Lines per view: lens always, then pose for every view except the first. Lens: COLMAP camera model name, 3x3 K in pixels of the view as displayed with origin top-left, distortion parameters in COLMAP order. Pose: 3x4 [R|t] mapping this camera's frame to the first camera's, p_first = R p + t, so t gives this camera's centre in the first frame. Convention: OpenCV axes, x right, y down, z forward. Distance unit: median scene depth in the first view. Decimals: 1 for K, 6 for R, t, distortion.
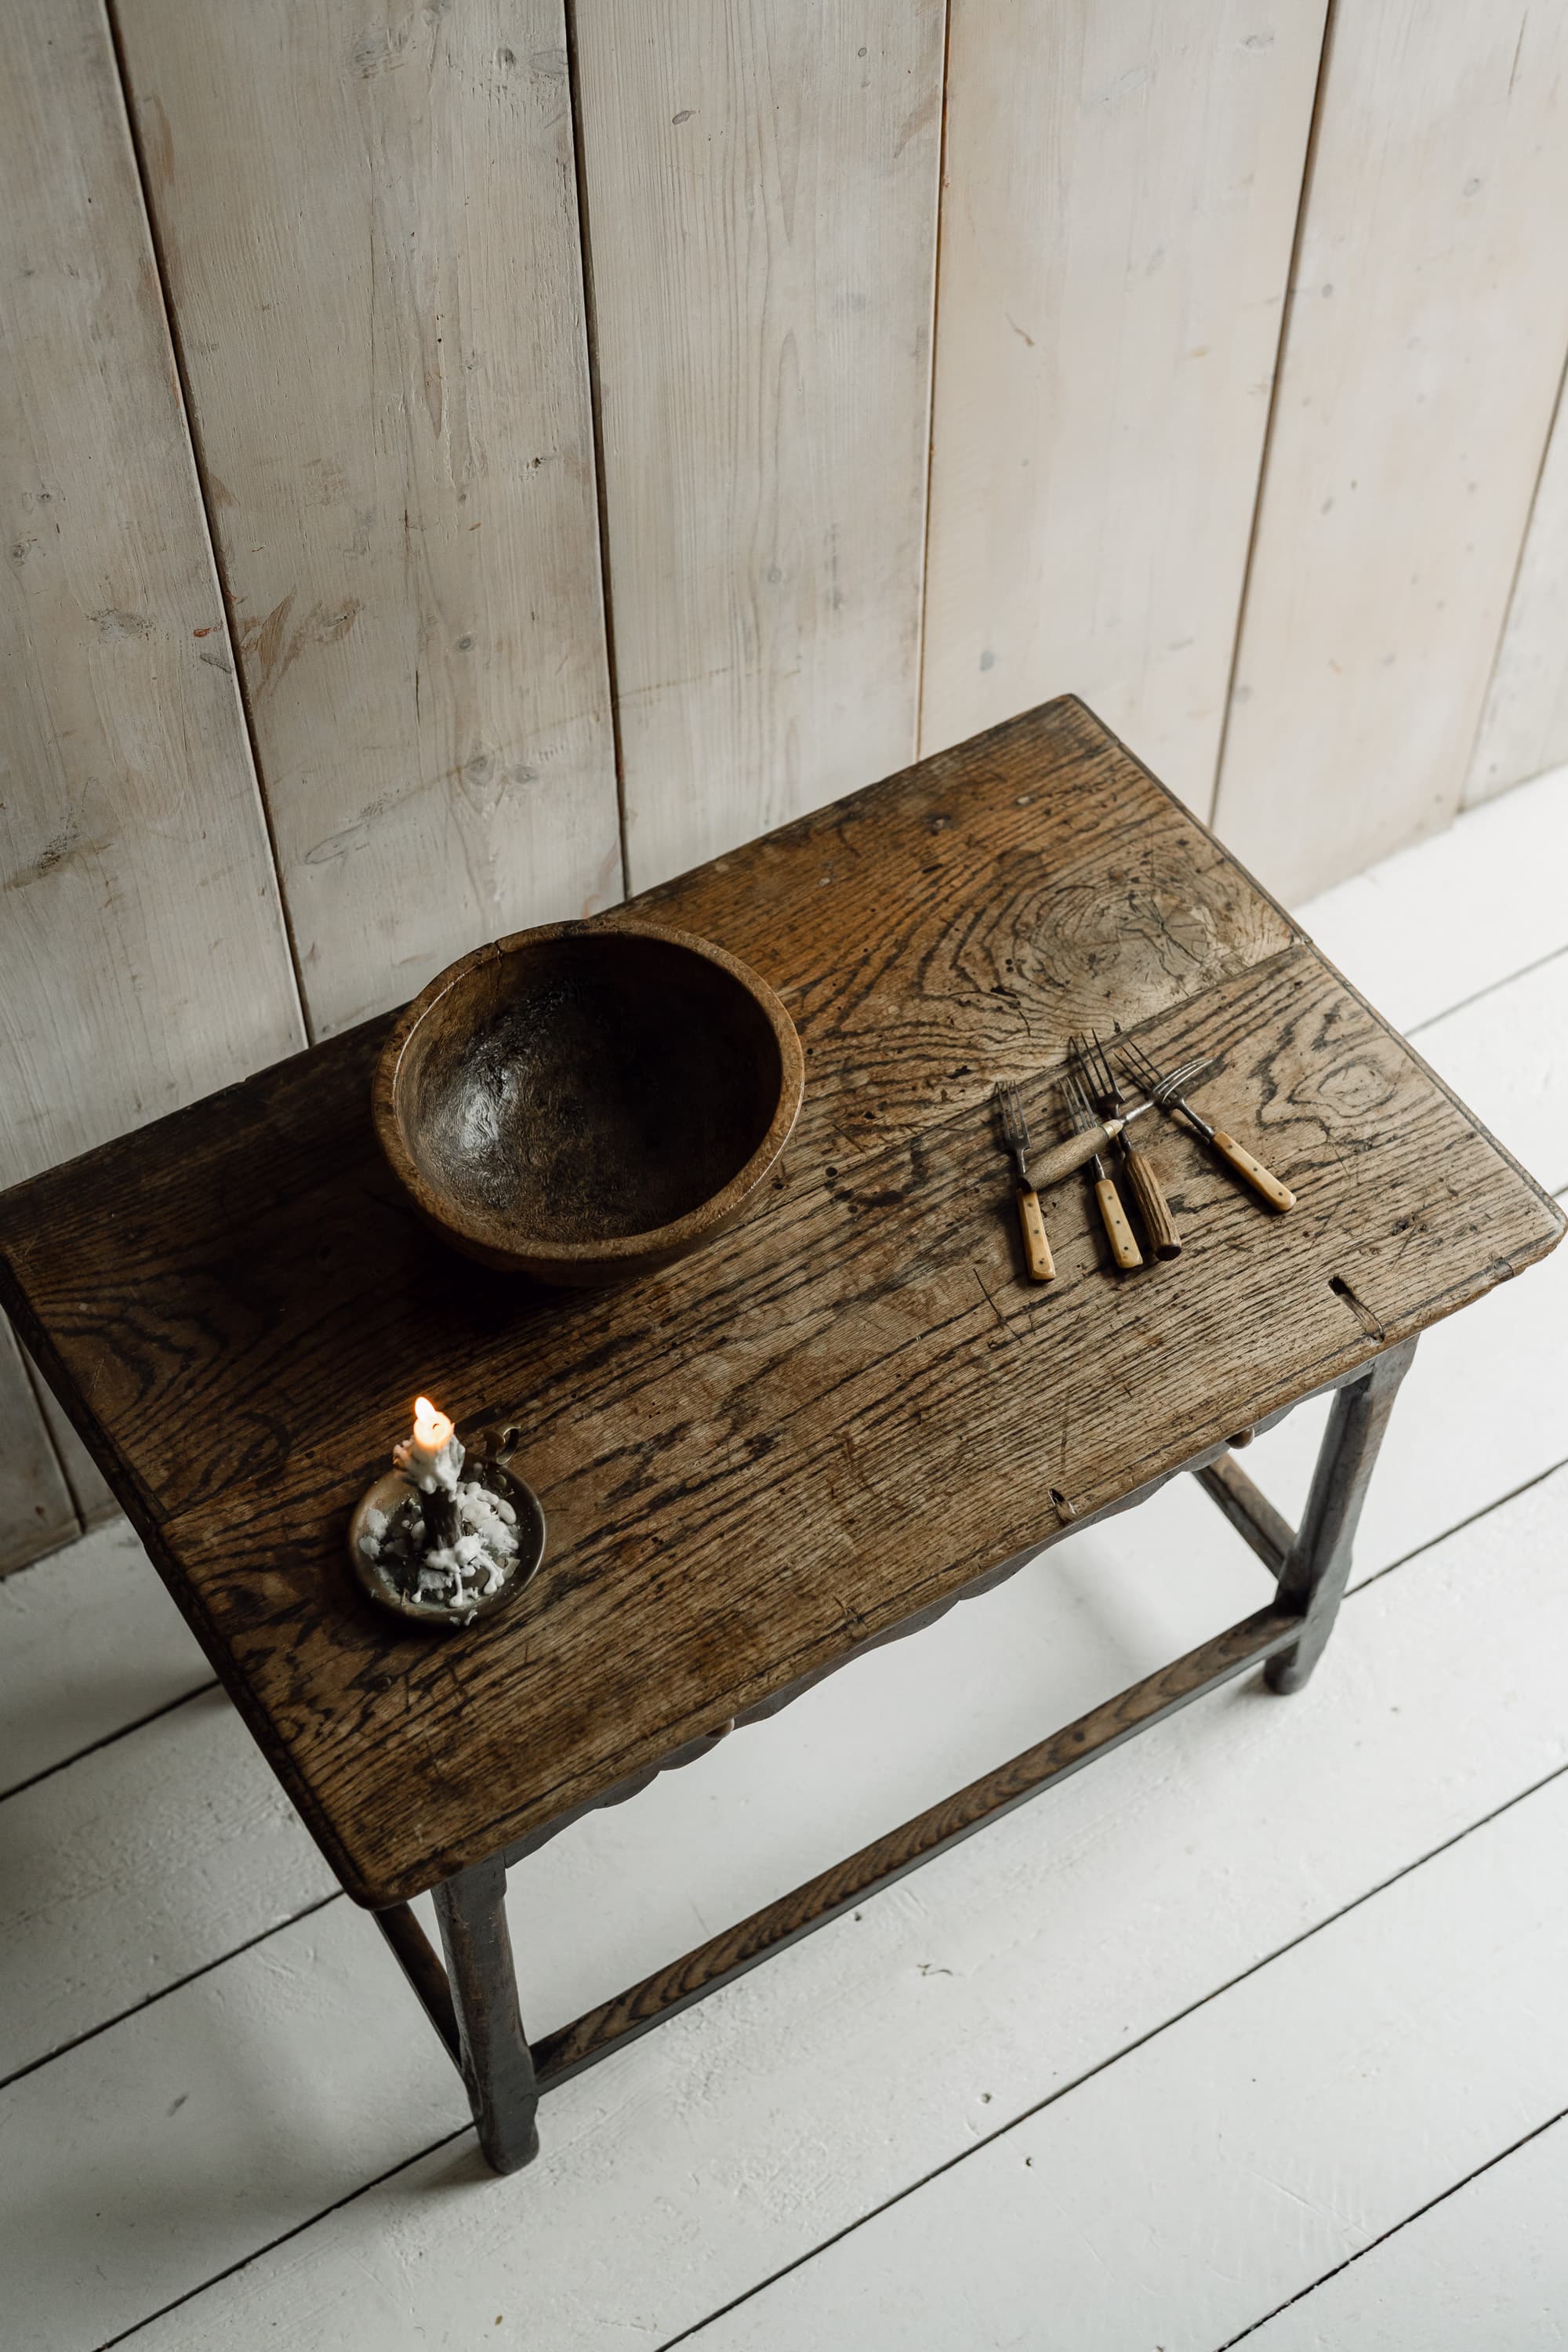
lens RADIAL K [[3217.6, 0, 794.5], [0, 3217.6, 1225.2], [0, 0, 1]] dist [-0.002907, 0.082788]
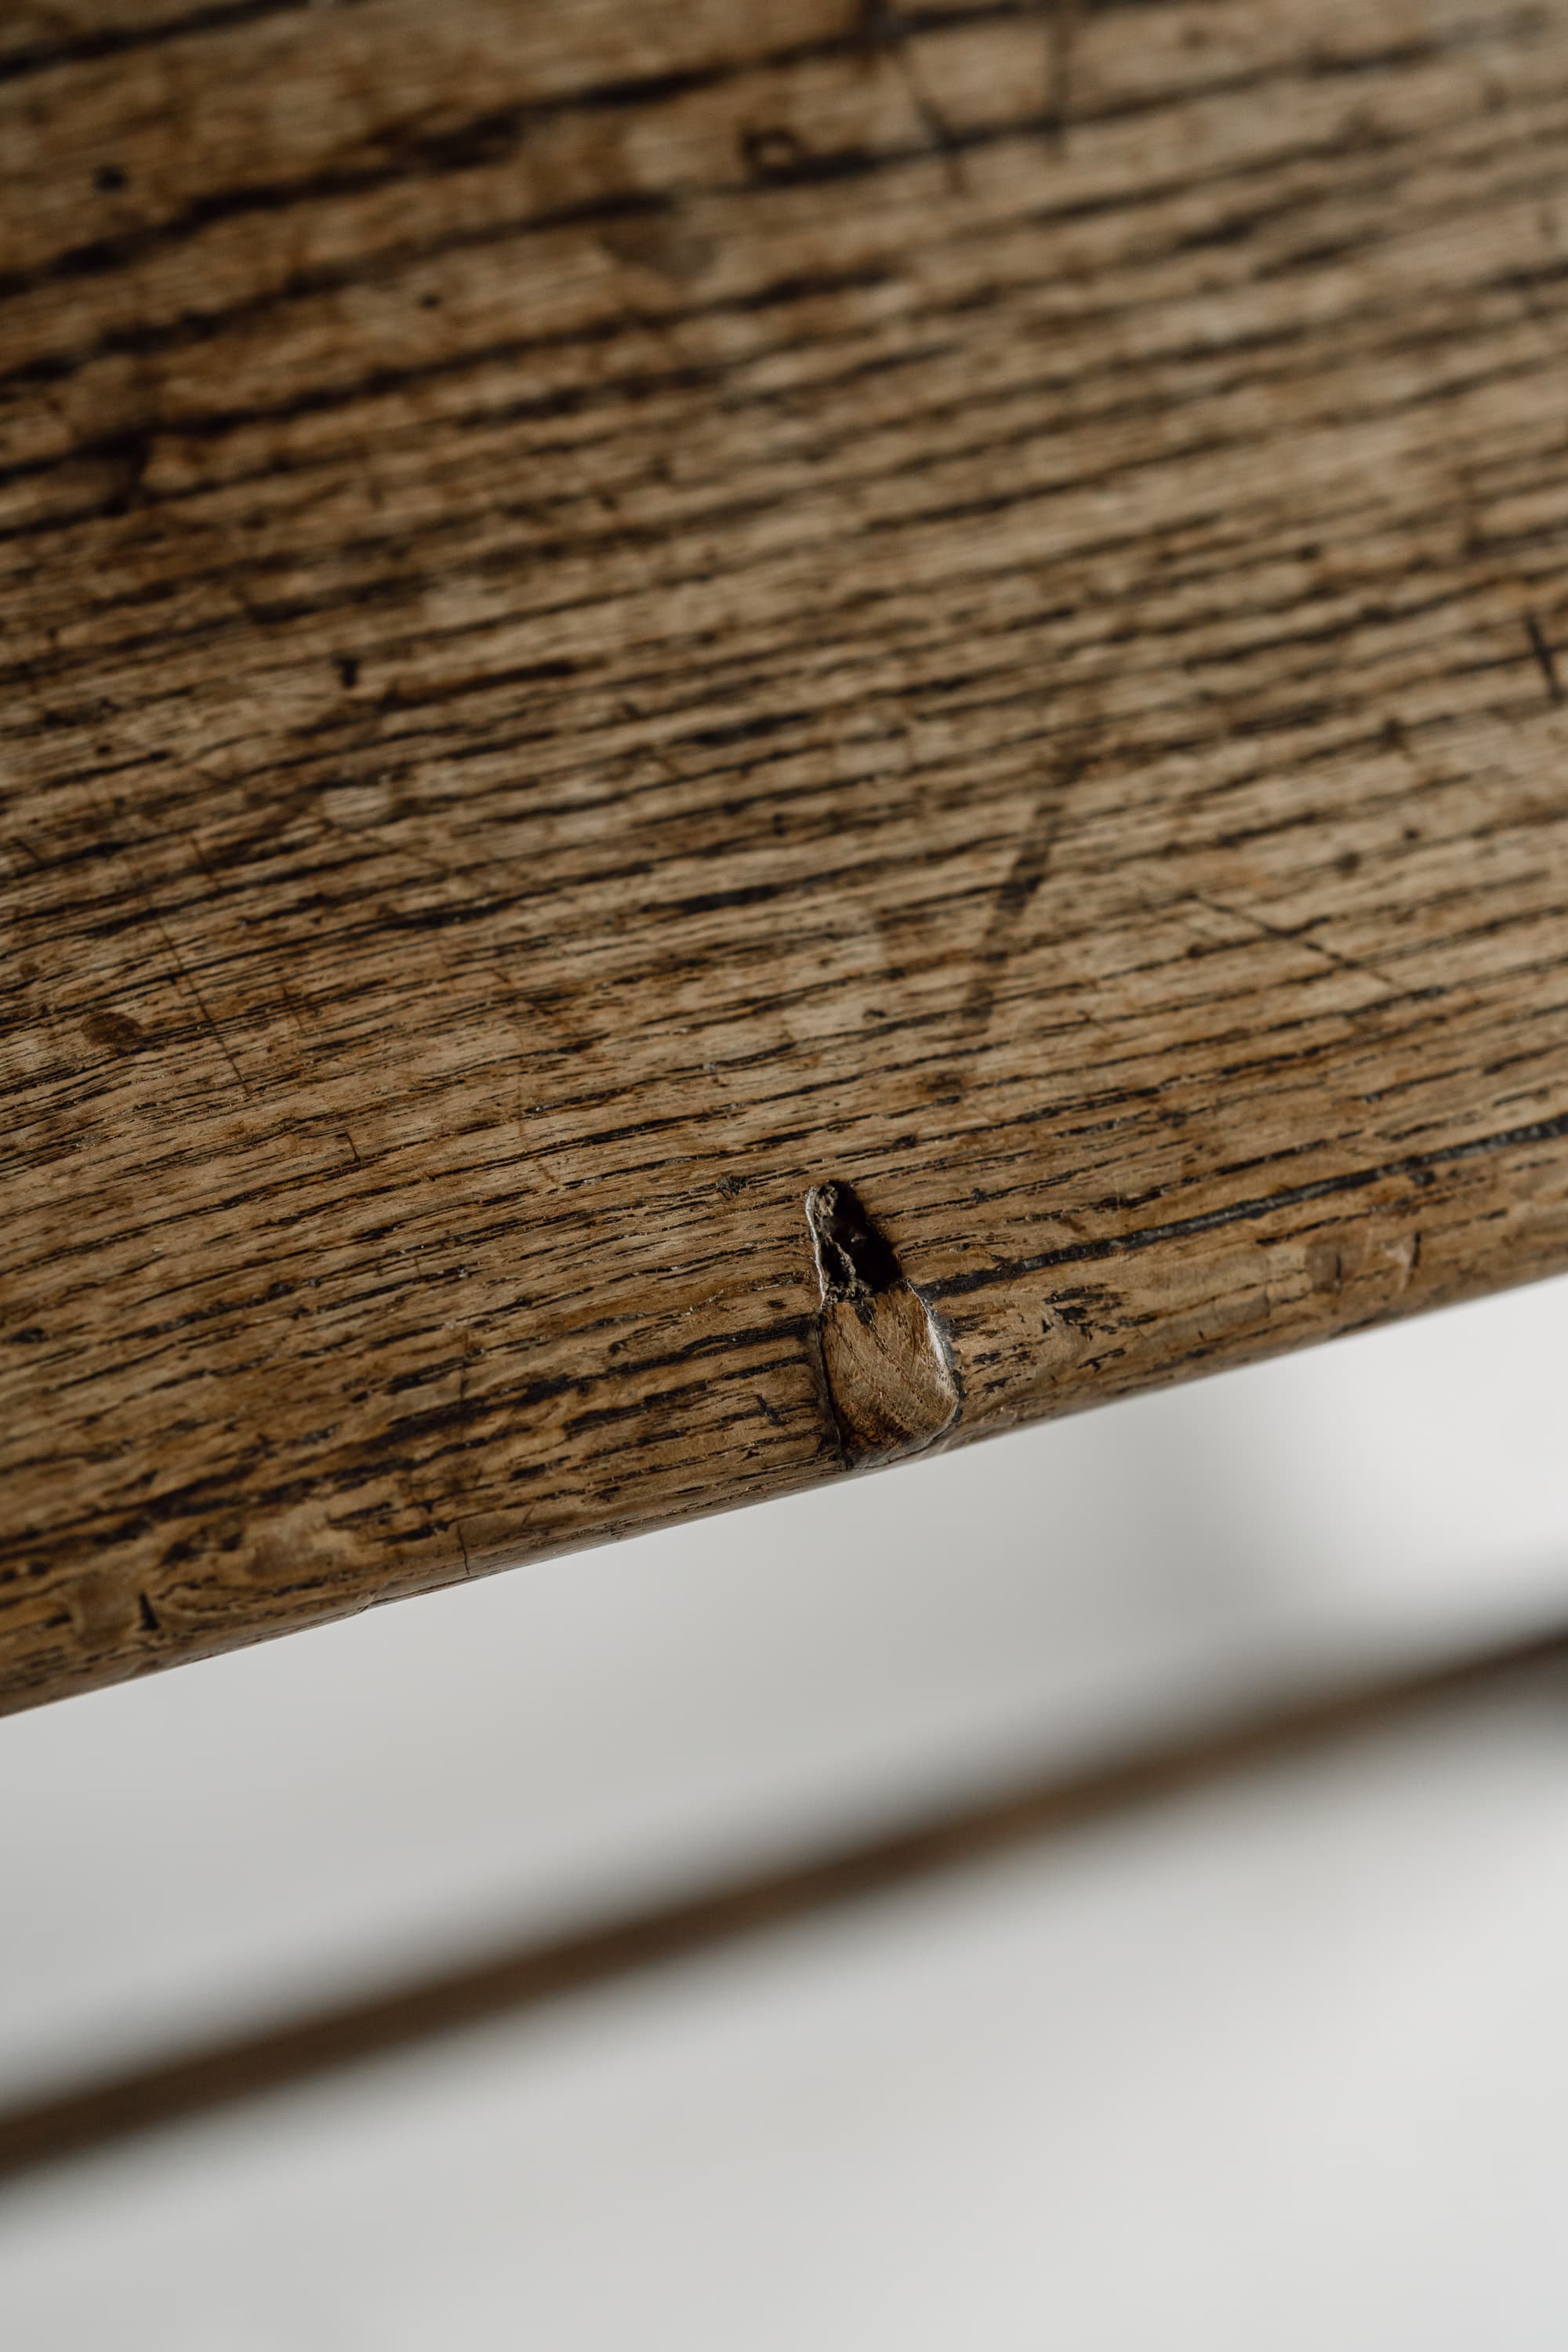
lens RADIAL K [[3555.8, 0, 758.5], [0, 3555.8, 1173.7], [0, 0, 1]] dist [-0.014513, 0.125762]
pose [[0.966427, 0.254961, -0.031854, 0.079369], [-0.243391, 0.948123, 0.204511, 0.049407], [0.082344, -0.189891, 0.978346, 0.826397]]
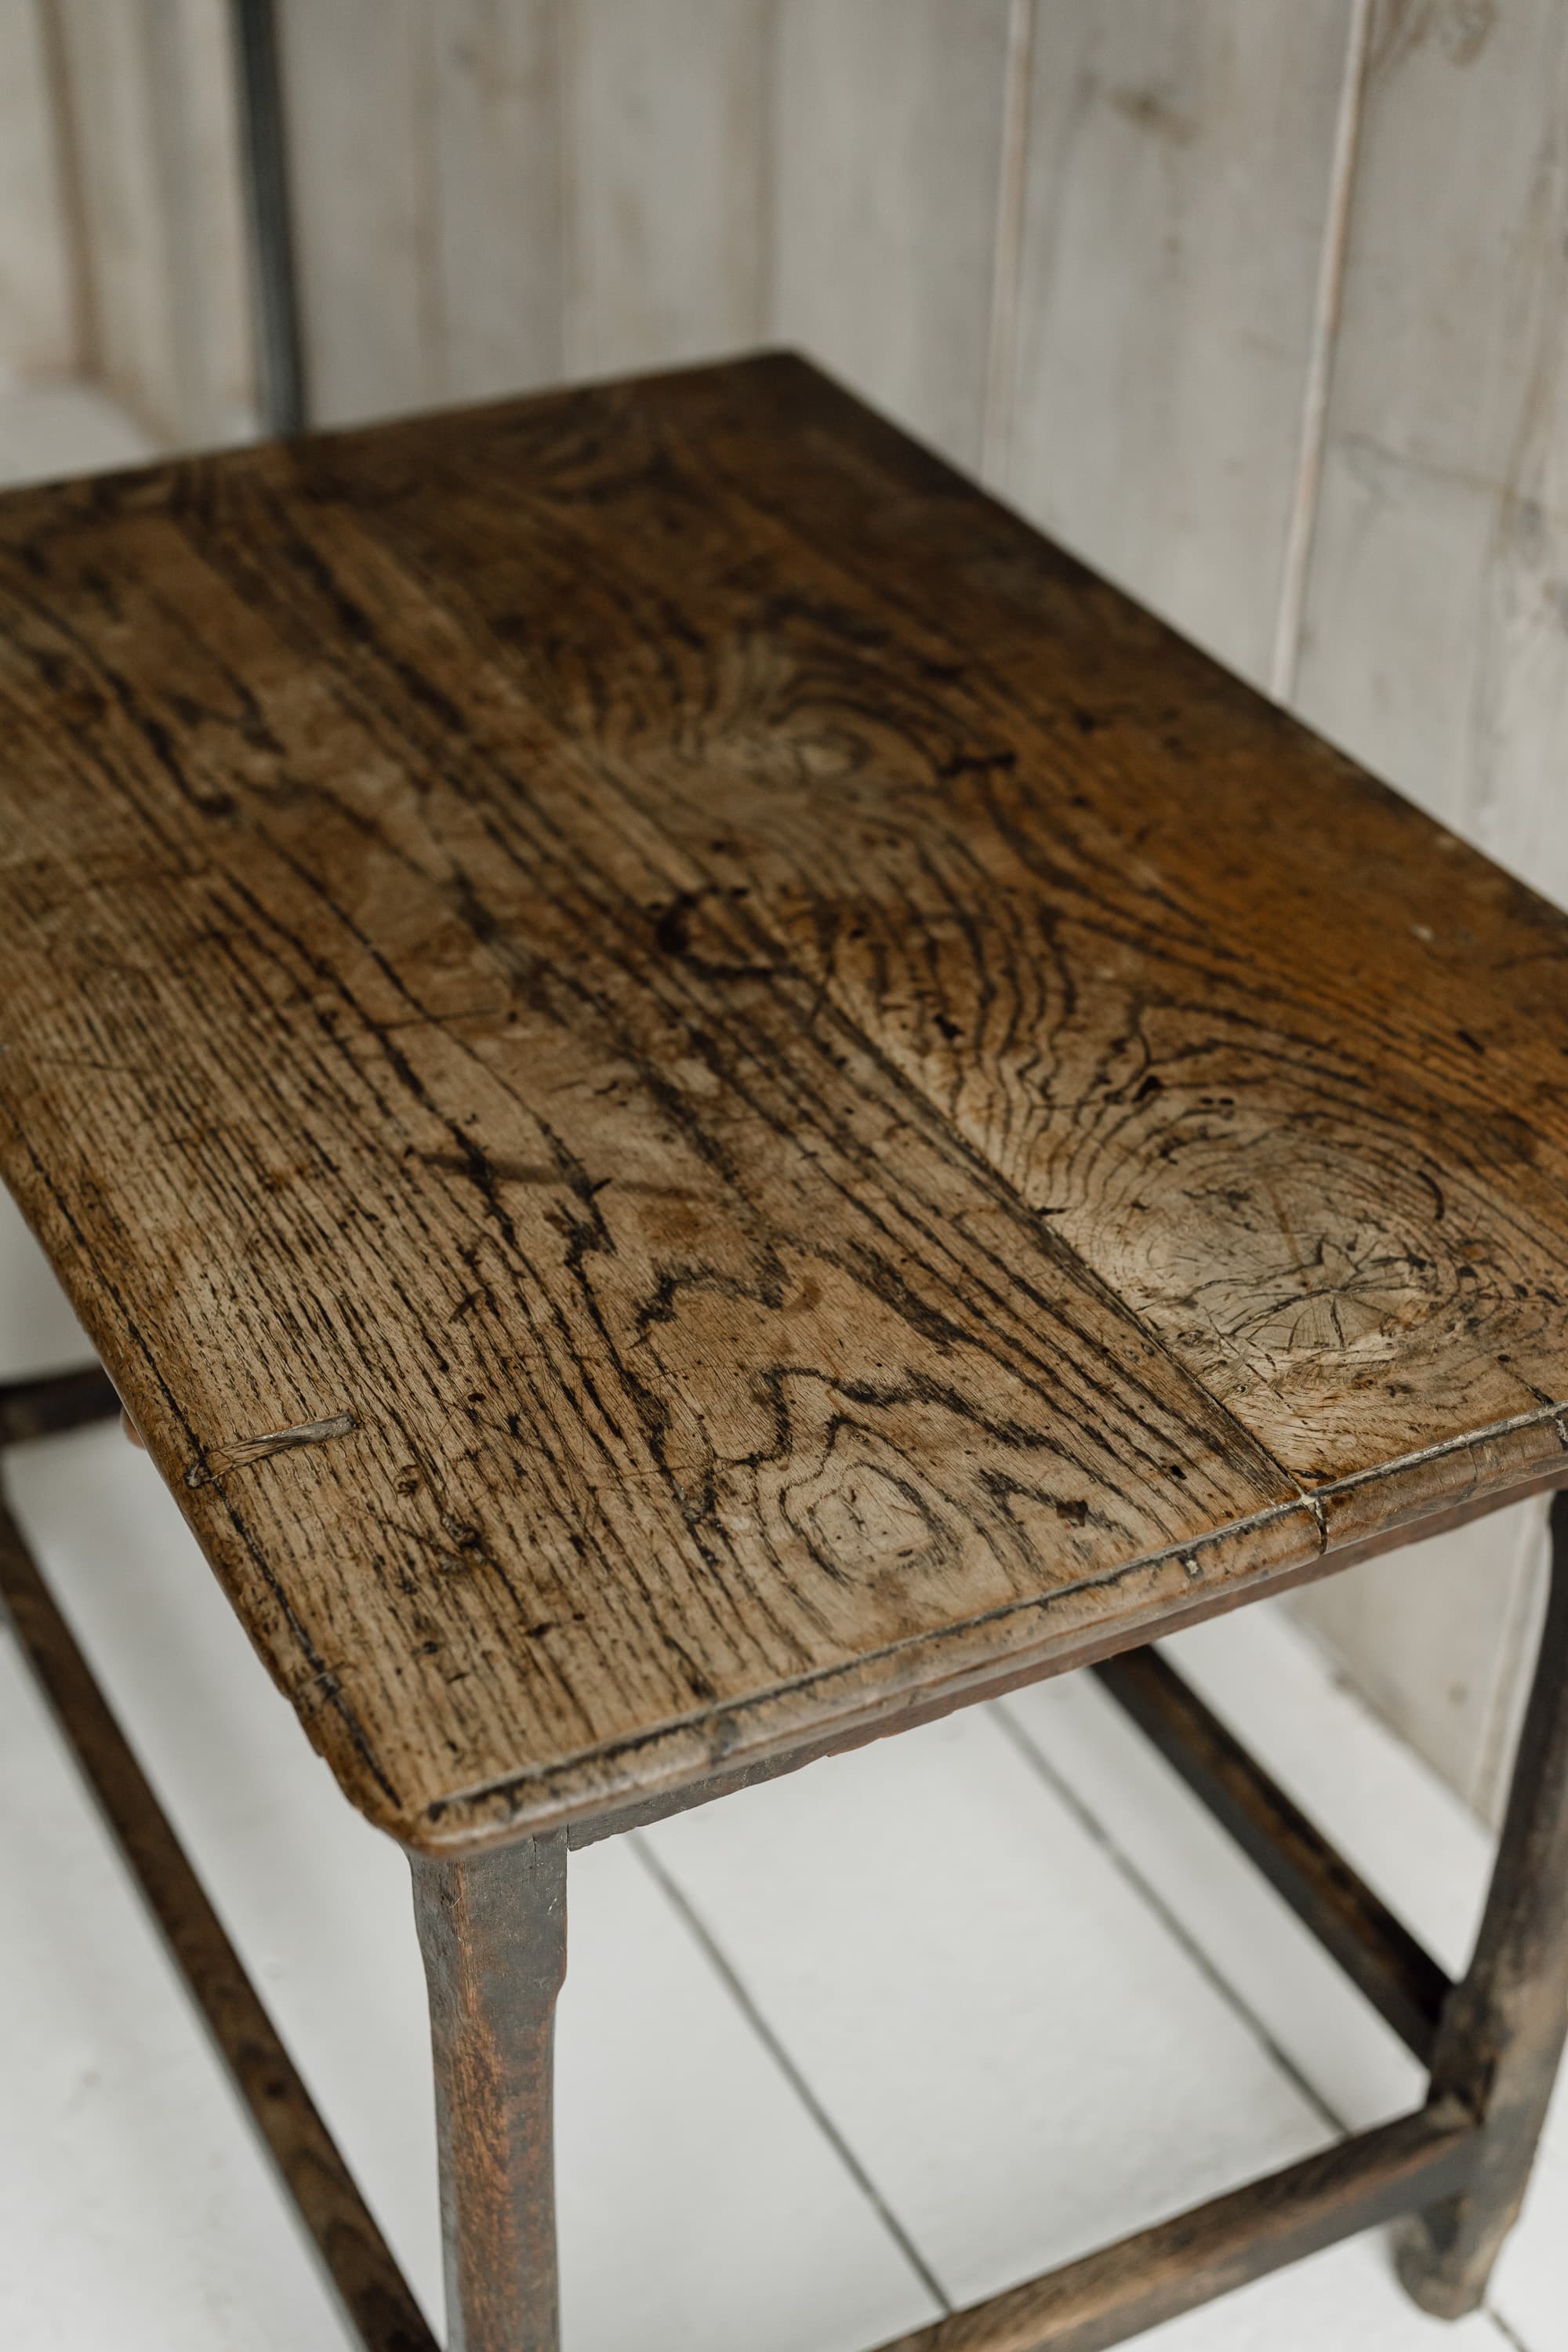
lens RADIAL K [[3266.0, 0, 777.3], [0, 3266.0, 1267.2], [0, 0, 1]] dist [-0.012751, 0.049876]
pose [[-0.088447, 0.592299, -0.800849, 0.536497], [-0.820653, 0.412346, 0.395600, -0.233447], [0.564541, 0.692209, 0.449601, 0.823096]]
